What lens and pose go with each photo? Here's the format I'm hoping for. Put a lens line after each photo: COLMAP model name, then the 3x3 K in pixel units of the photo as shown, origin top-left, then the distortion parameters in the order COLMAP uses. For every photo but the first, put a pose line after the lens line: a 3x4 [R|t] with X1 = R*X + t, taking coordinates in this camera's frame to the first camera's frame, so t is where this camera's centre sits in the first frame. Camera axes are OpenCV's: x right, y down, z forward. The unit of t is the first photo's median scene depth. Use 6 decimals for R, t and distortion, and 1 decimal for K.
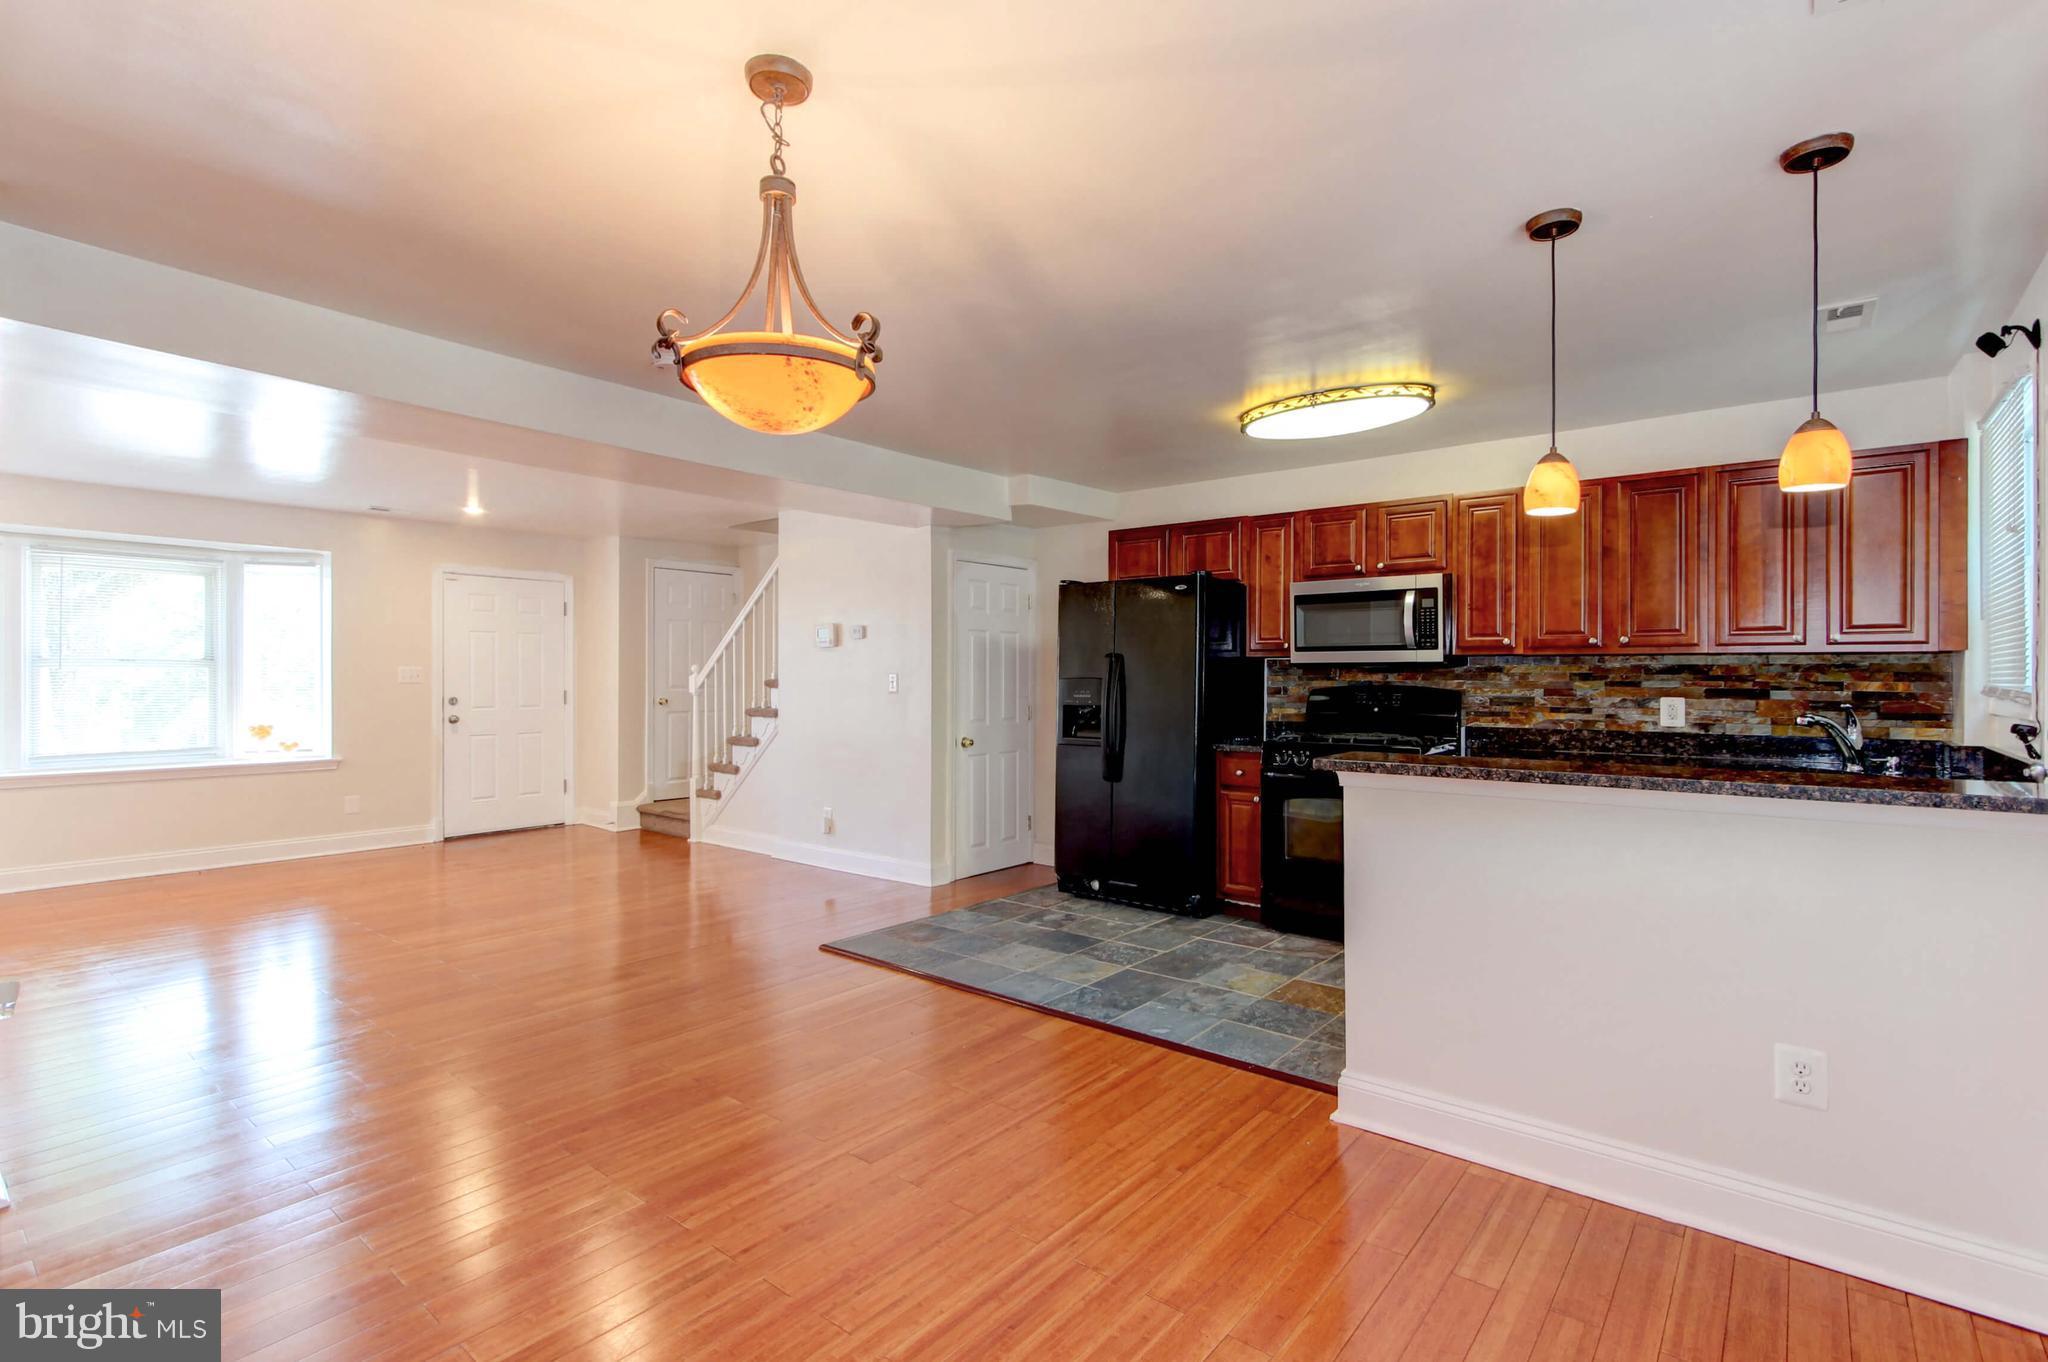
lens RADIAL K [[968.2, 0, 1034.3], [0, 968.2, 671.5], [0, 0, 1]] dist [-0.002697, 0.000319]
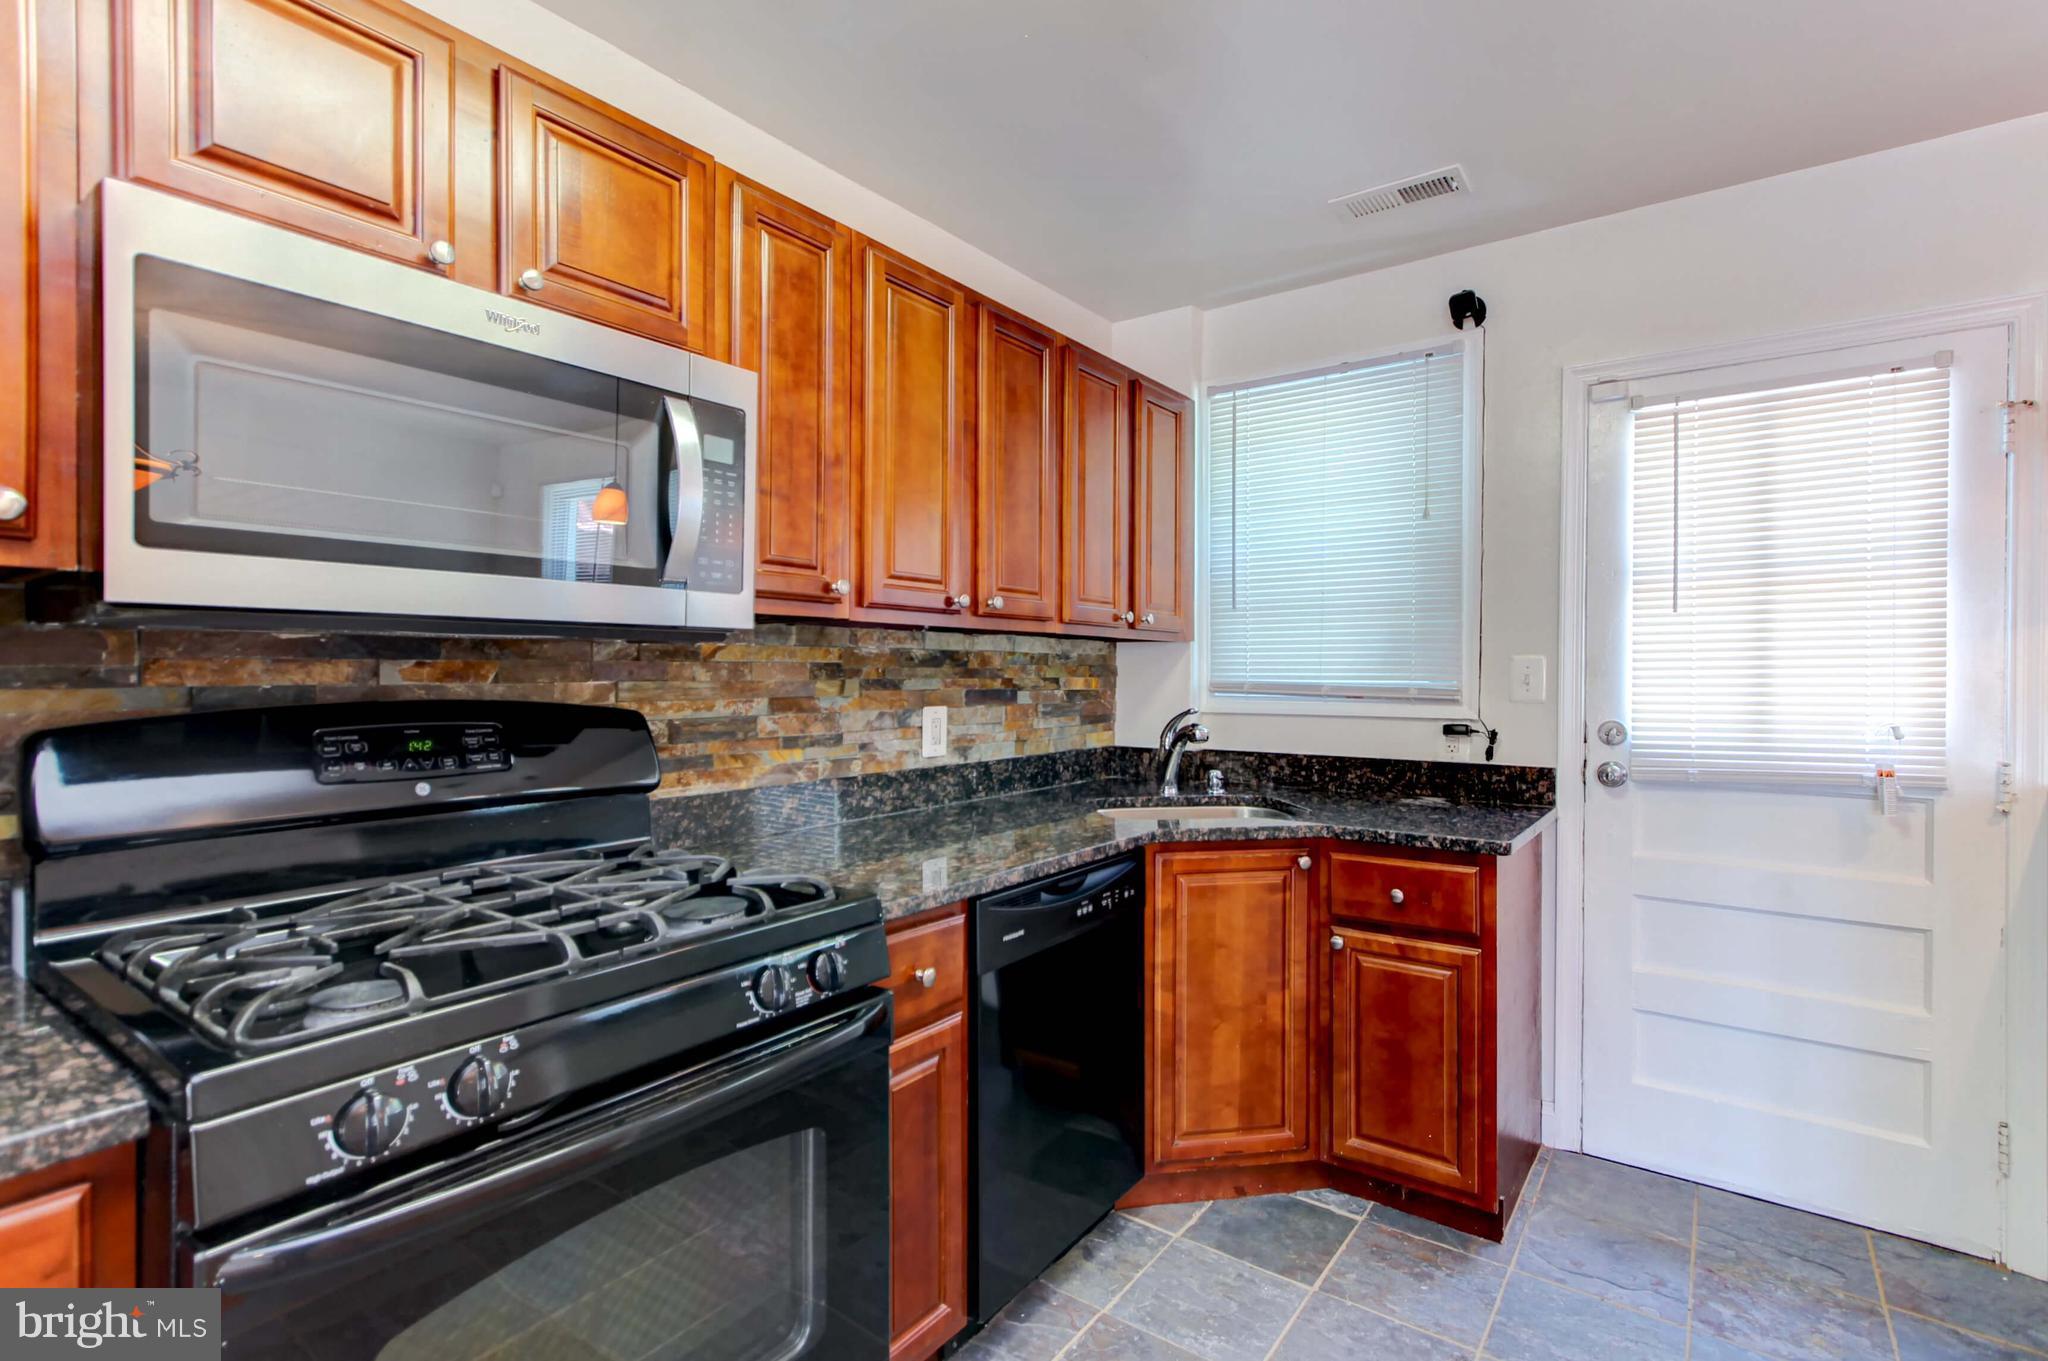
lens RADIAL K [[968.2, 0, 1049.0], [0, 968.2, 673.5], [0, 0, 1]] dist [-0.002697, 0.000319]
pose [[-0.067209, -0.007527, 0.997711, 0.067609], [-0.011250, 0.999914, 0.006786, 0.002140], [-0.997675, -0.010768, -0.067288, 0.914083]]
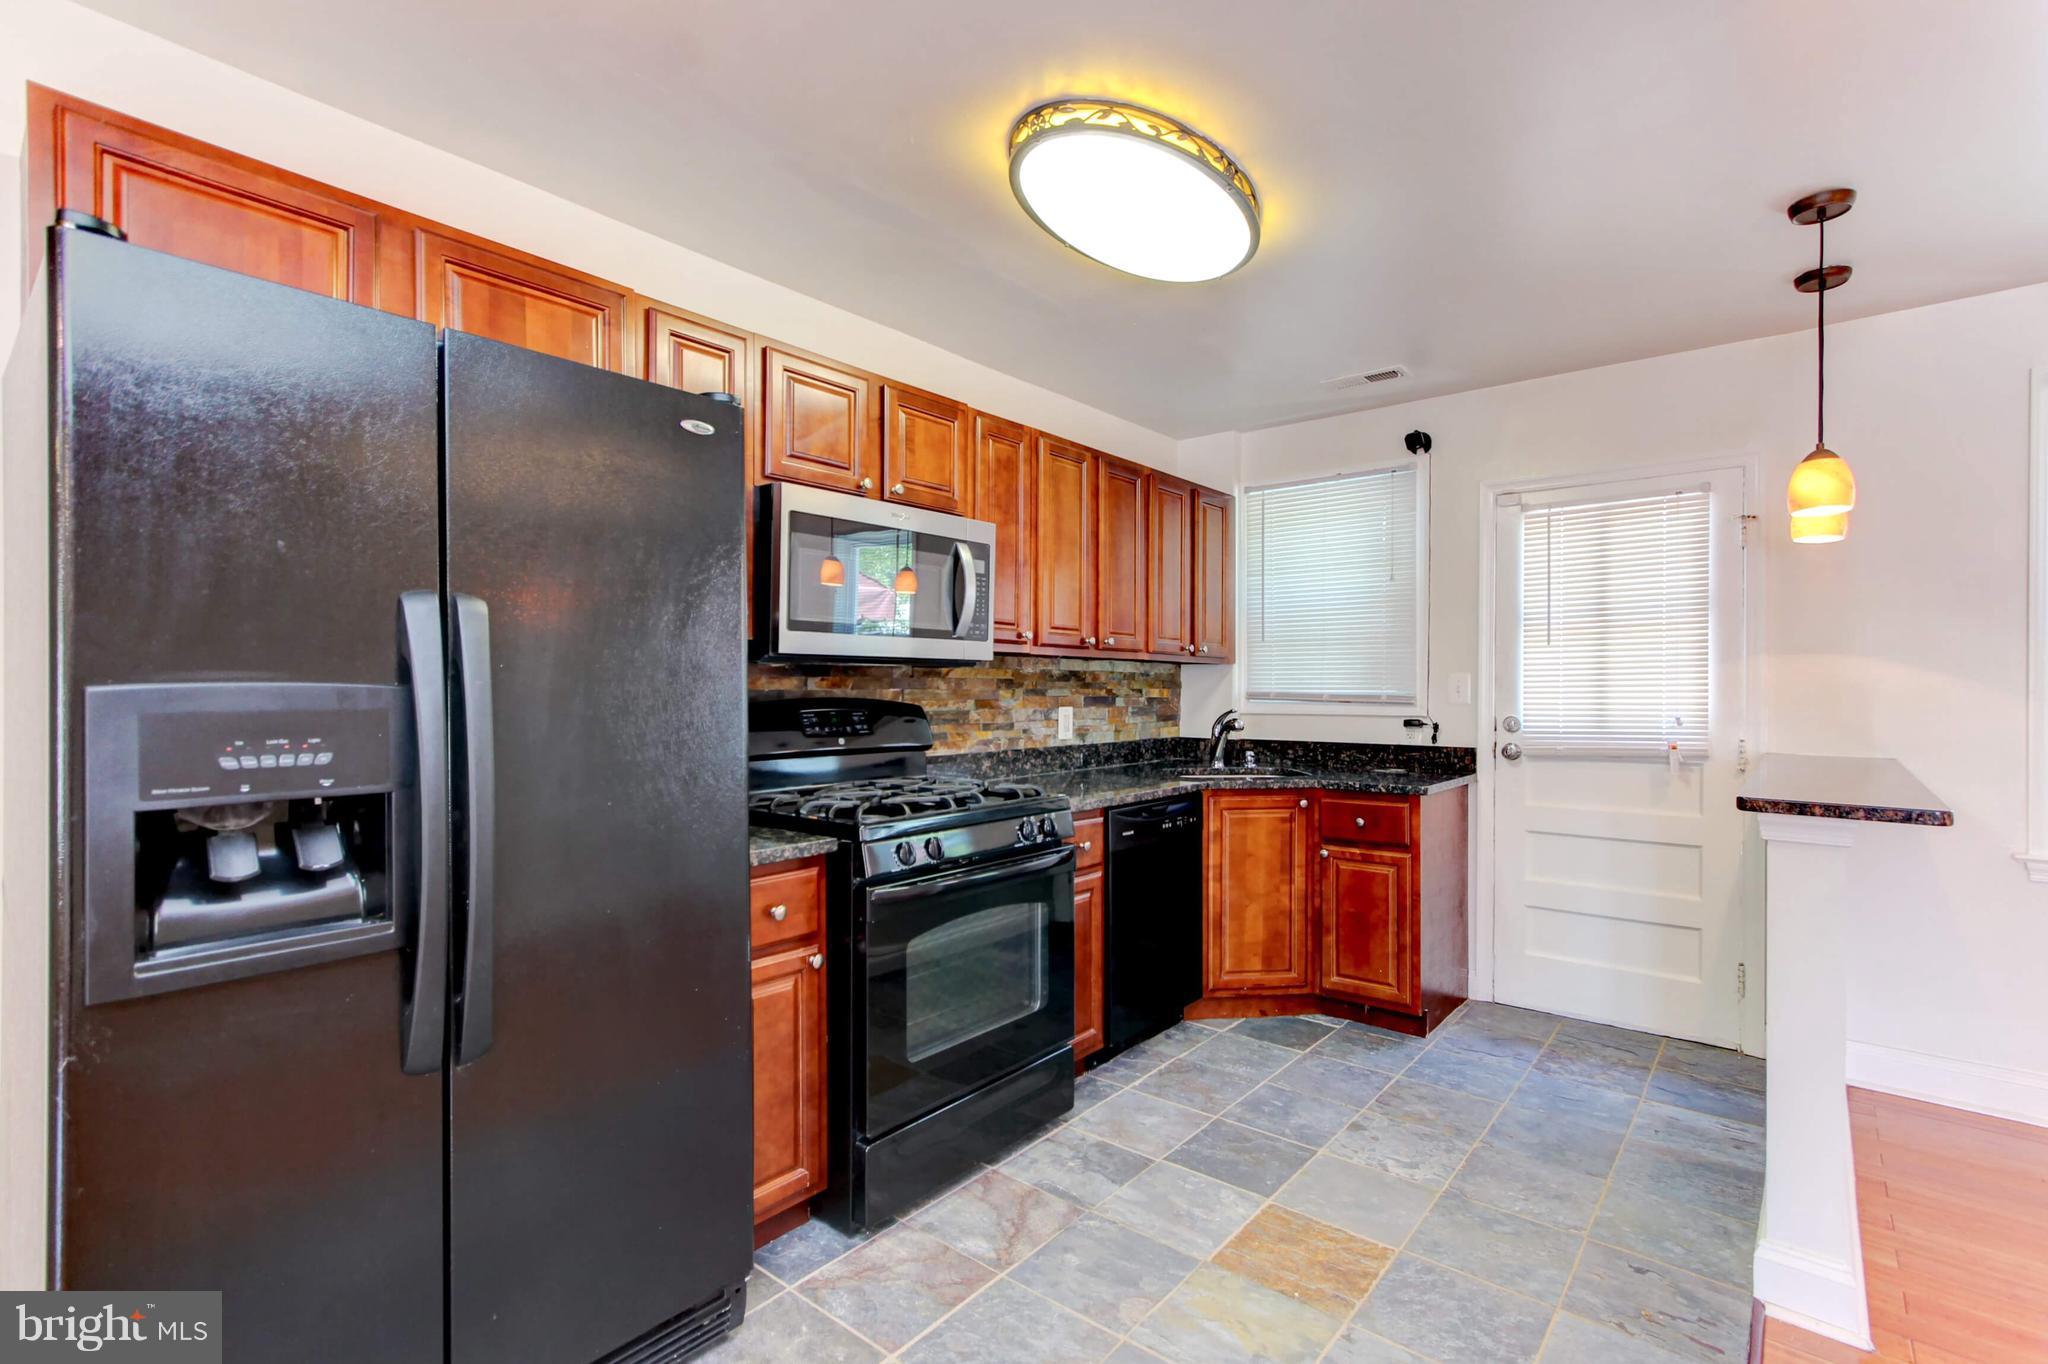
lens RADIAL K [[968.2, 0, 1052.5], [0, 968.2, 689.4], [0, 0, 1]] dist [-0.002697, 0.000319]
pose [[-0.017633, -0.006031, 0.999826, -0.229973], [-0.009599, 0.999937, 0.005863, 0.005144], [-0.999798, -0.009494, -0.017690, 0.968194]]
